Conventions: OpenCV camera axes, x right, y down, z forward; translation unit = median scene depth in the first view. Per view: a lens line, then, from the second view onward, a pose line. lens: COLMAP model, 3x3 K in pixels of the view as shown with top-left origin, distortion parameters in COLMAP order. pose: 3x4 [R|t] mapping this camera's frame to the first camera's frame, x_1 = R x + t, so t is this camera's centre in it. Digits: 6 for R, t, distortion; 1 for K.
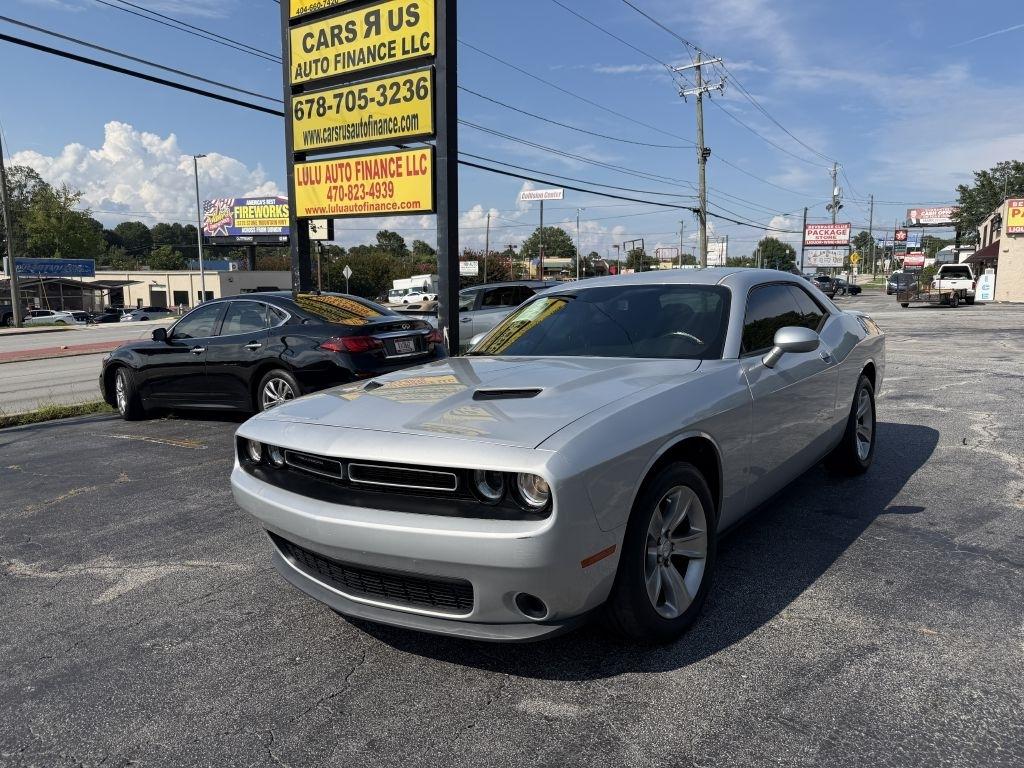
lens RADIAL K [[722.9, 0, 512.0], [0, 722.9, 384.0], [0, 0, 1]] dist [0.069383, -0.141394]
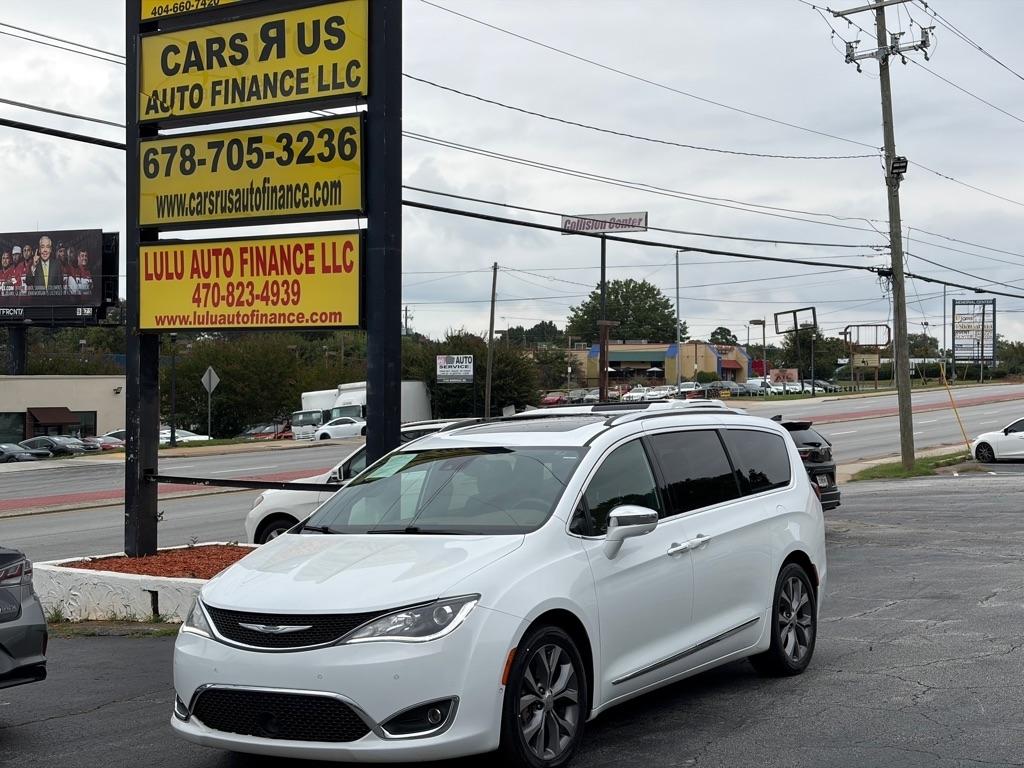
lens RADIAL K [[1525.7, 0, 517.5], [0, 1525.7, 381.5], [0, 0, 1]] dist [0.232240, -0.910721]
pose [[0.999750, 0.002435, -0.022227, 0.052542], [-0.005609, 0.989579, -0.143881, -0.003152], [0.021645, 0.143969, 0.989345, -0.284516]]
